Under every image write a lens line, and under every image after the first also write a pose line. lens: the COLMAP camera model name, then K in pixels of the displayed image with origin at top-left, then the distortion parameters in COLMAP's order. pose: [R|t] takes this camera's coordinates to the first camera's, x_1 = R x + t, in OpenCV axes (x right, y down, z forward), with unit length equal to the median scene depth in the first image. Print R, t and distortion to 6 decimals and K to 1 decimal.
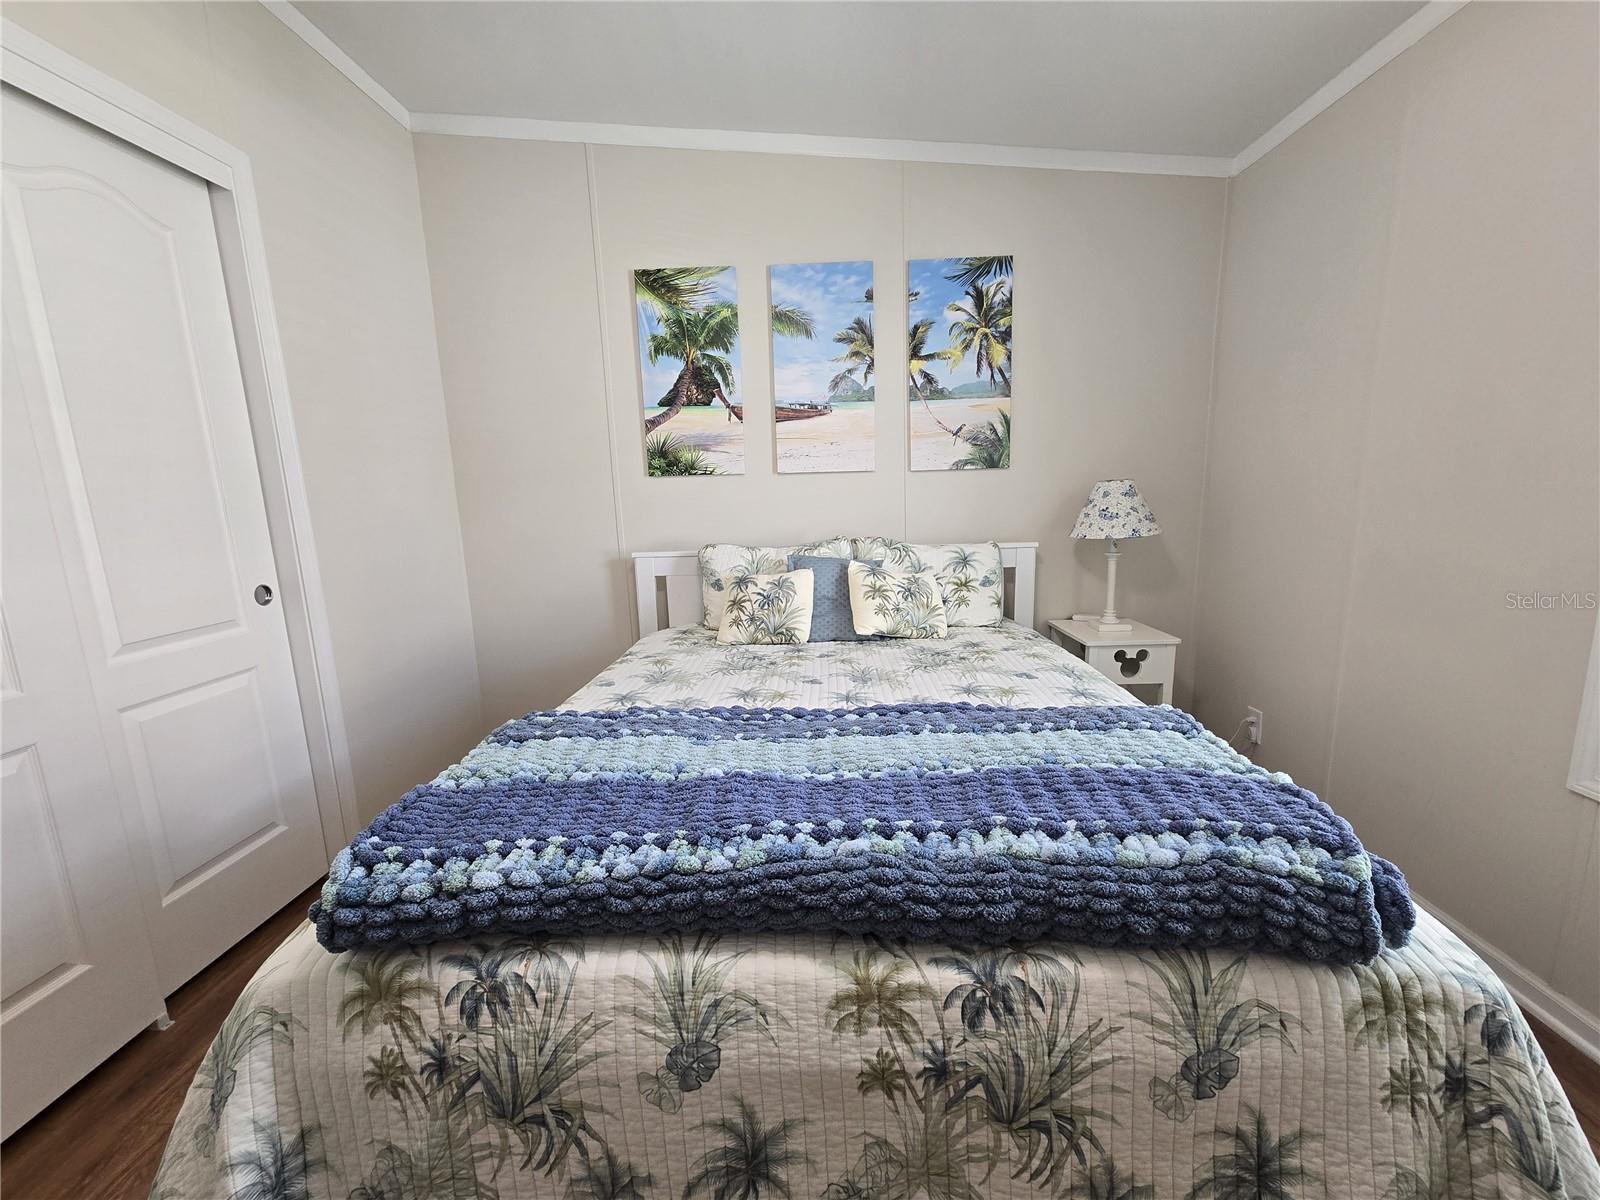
lens RADIAL K [[657.6, 0, 800.8], [0, 657.6, 605.8], [0, 0, 1]] dist [0.000692, 0.001520]
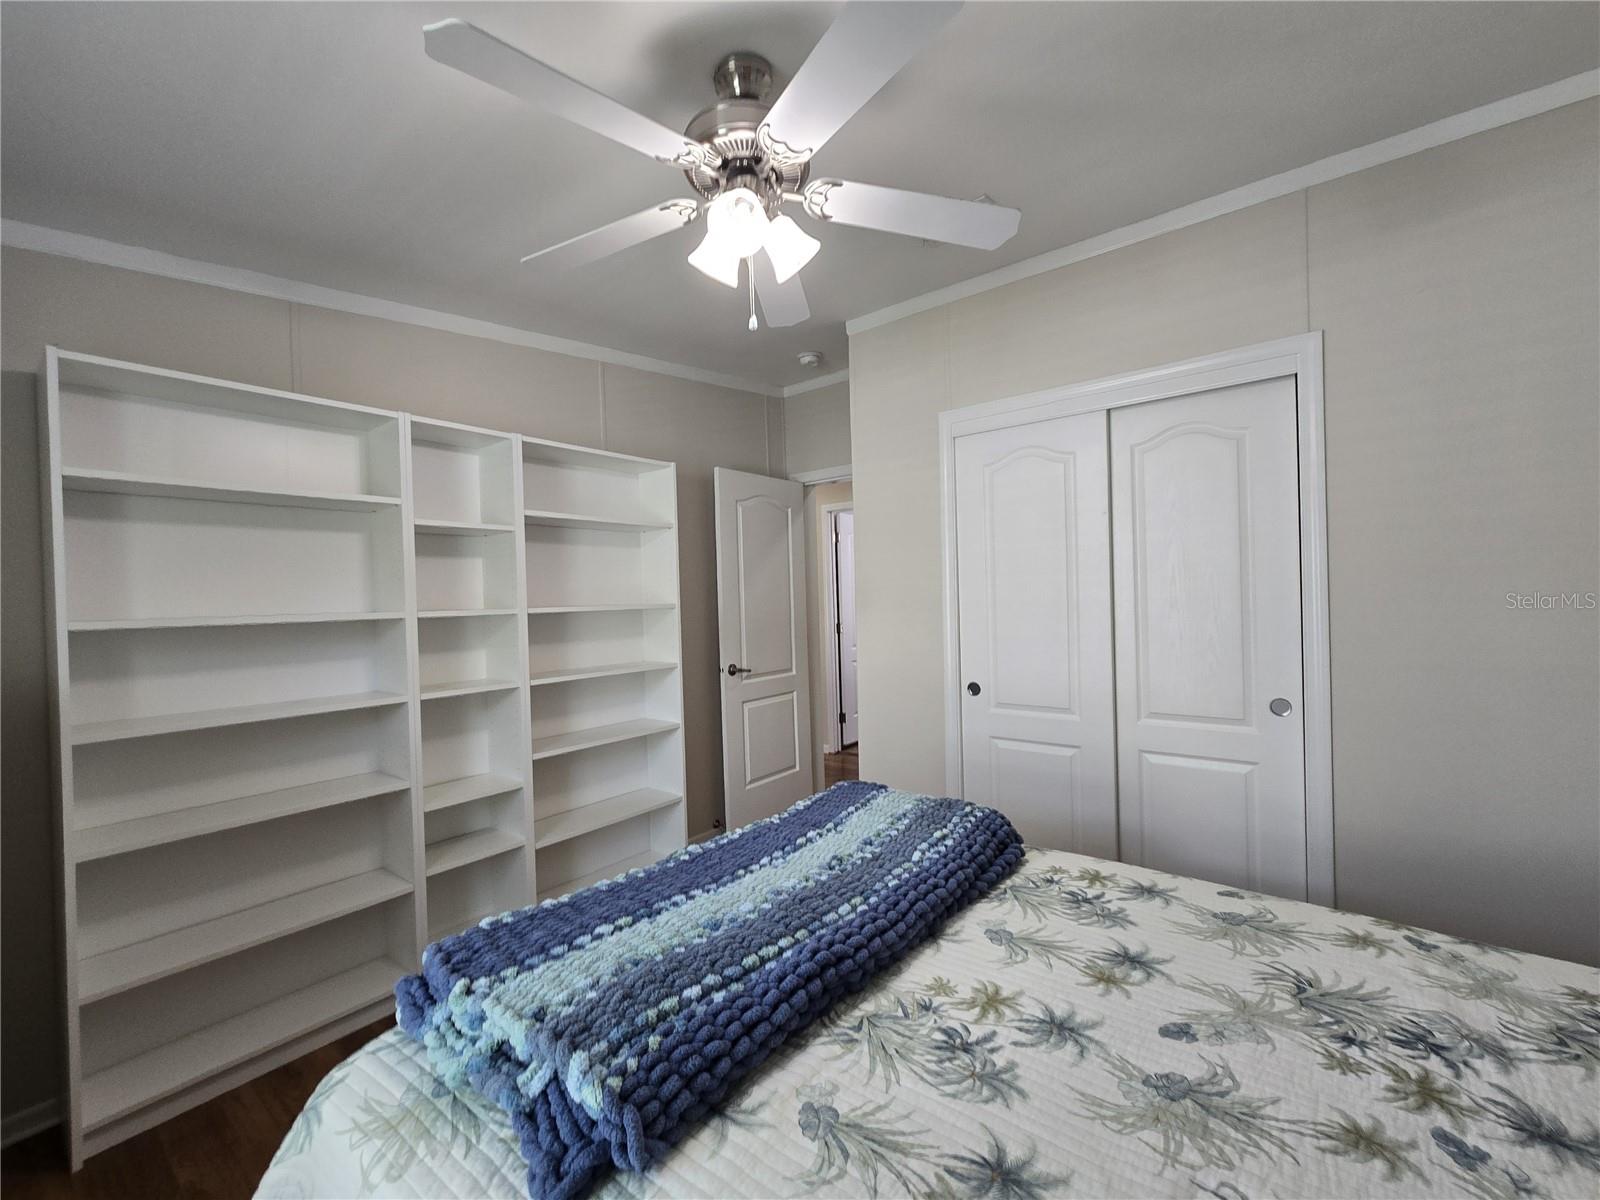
lens RADIAL K [[657.6, 0, 805.3], [0, 657.6, 598.3], [0, 0, 1]] dist [0.000692, 0.001520]
pose [[-0.582663, 0.046748, -0.811368, 0.454994], [-0.100756, 0.986487, 0.129193, -0.204353], [0.806444, 0.157026, -0.570080, 0.718879]]
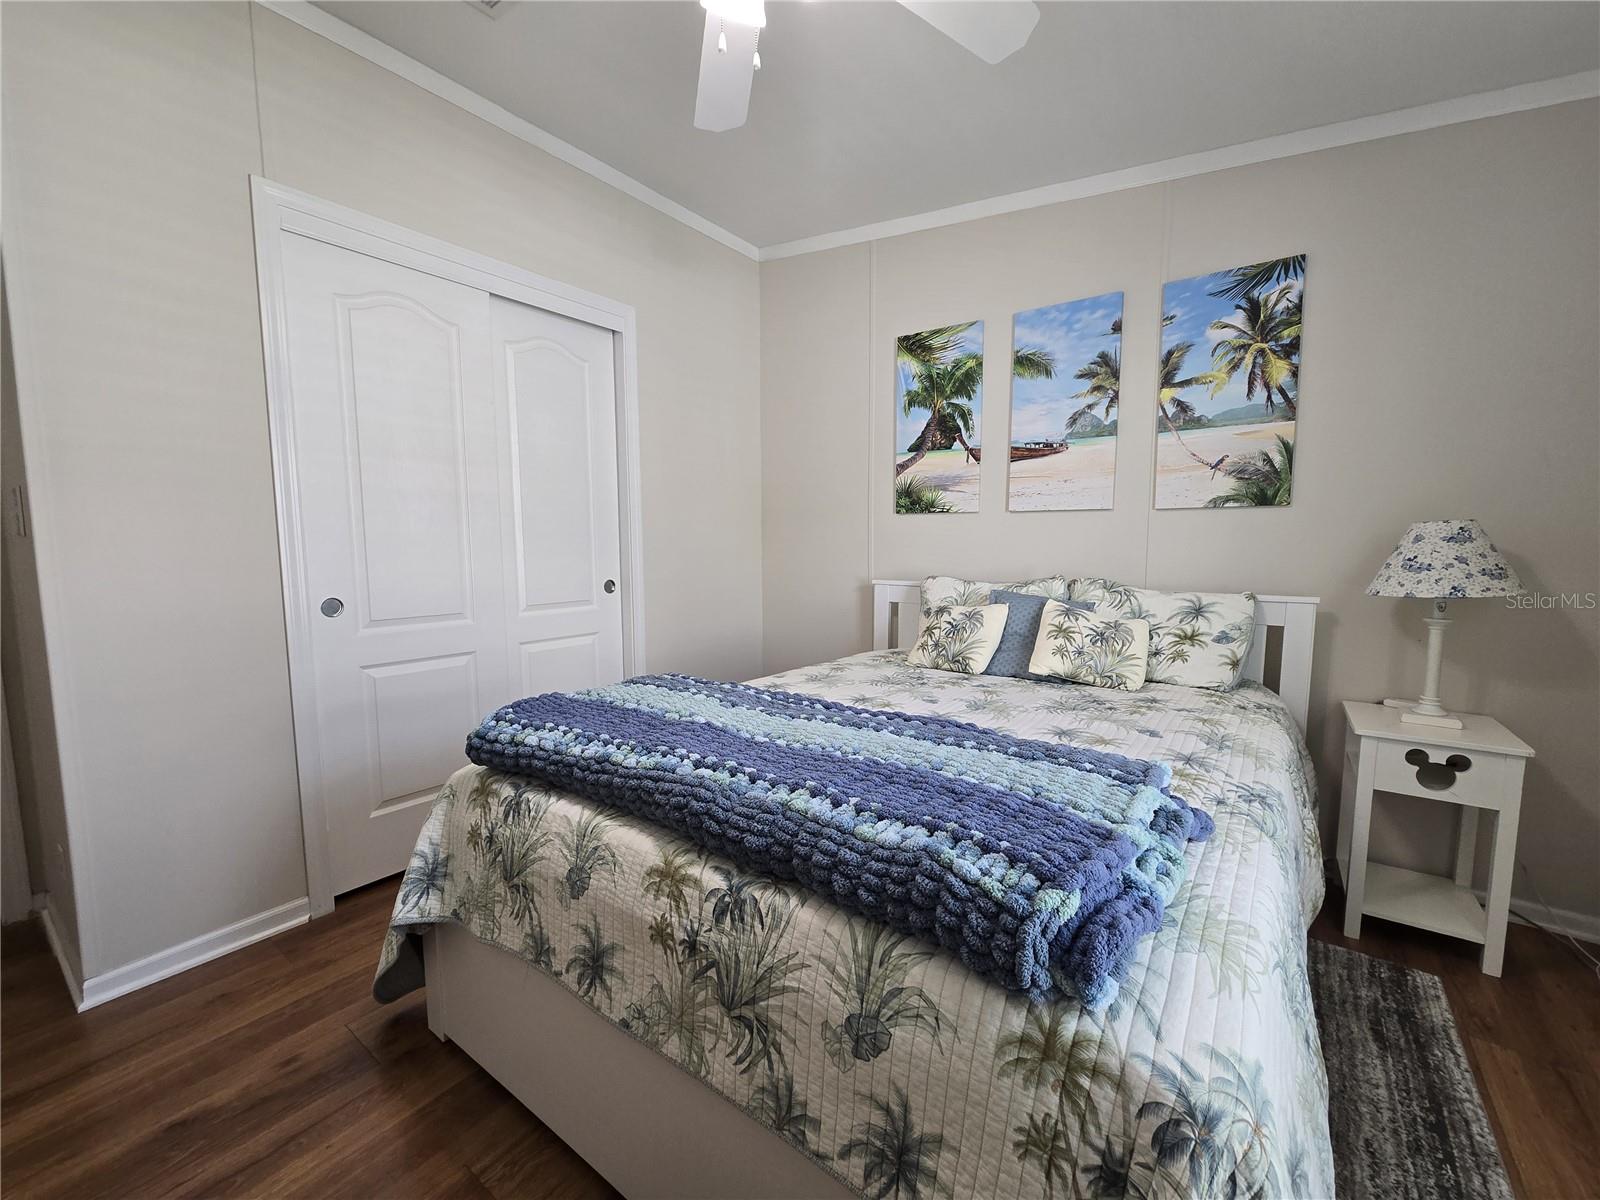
lens RADIAL K [[657.6, 0, 798.5], [0, 657.6, 605.5], [0, 0, 1]] dist [0.000692, 0.001520]
pose [[0.819854, 0.084174, -0.566352, 0.308450], [-0.122745, 0.991977, -0.030254, 0.014807], [0.559261, 0.094321, 0.823608, -0.005920]]
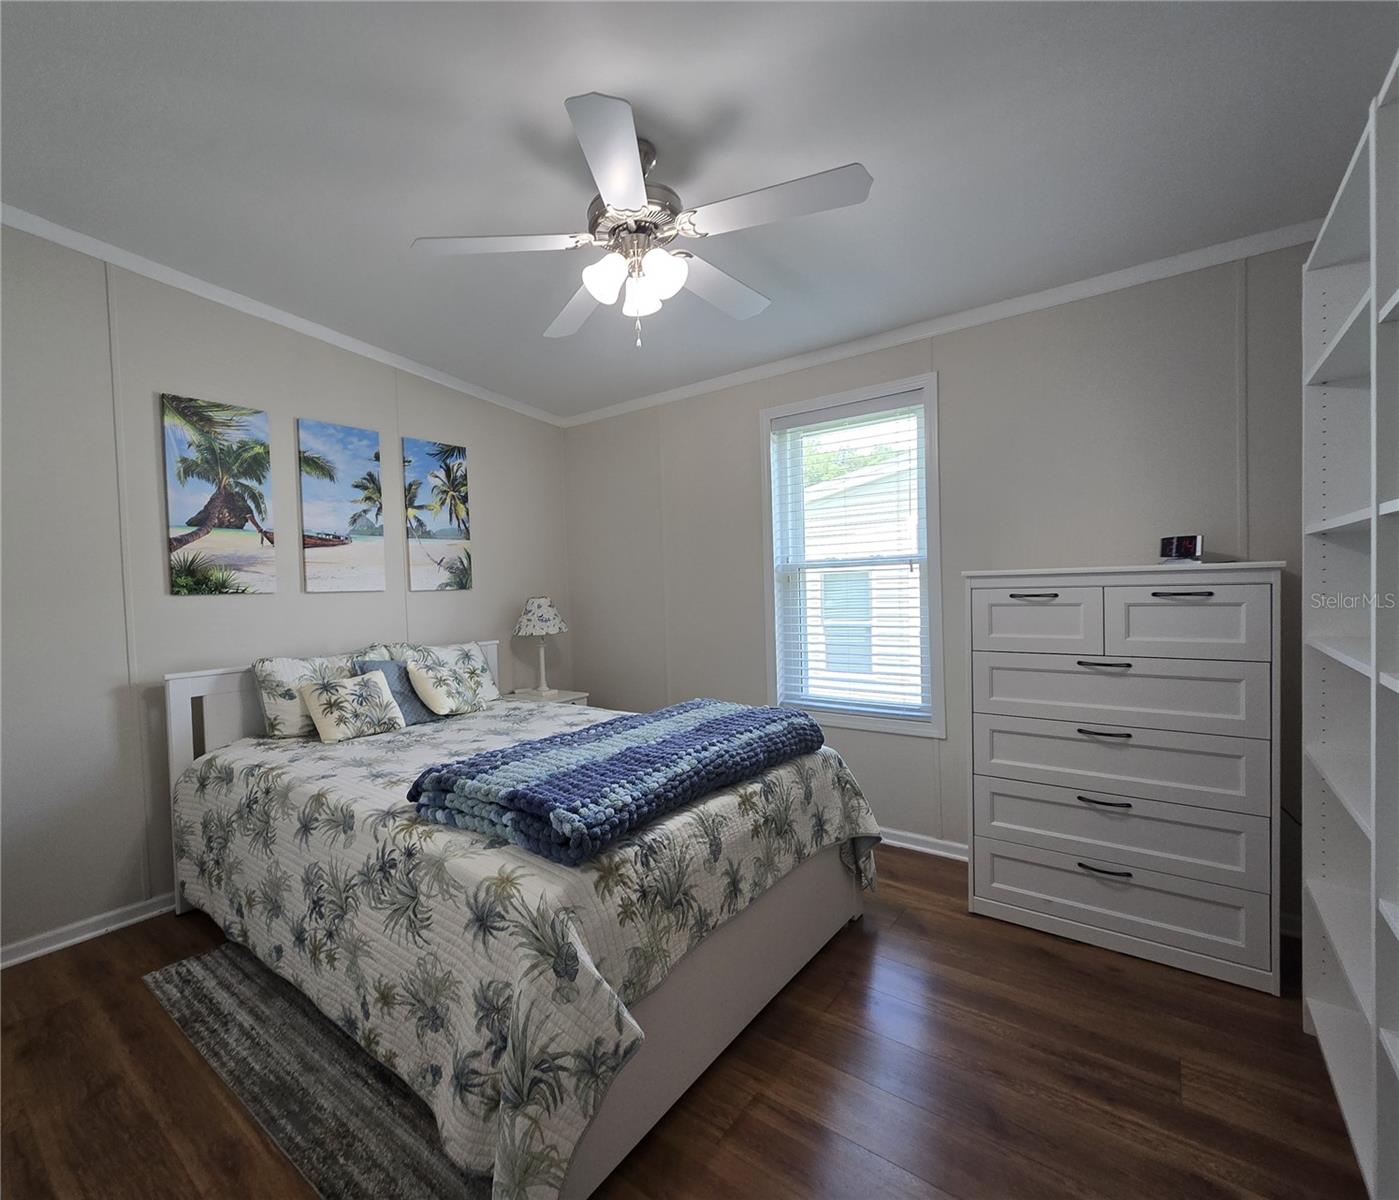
lens RADIAL K [[657.5, 0, 602.2], [0, 657.5, 602.1], [0, 0, 1]] dist [-0.000303, 0.000256]
pose [[0.629812, -0.007188, 0.776715, -0.633030], [0.149751, 0.982321, -0.112337, 0.017045], [-0.762176, 0.187065, 0.619754, -0.077424]]
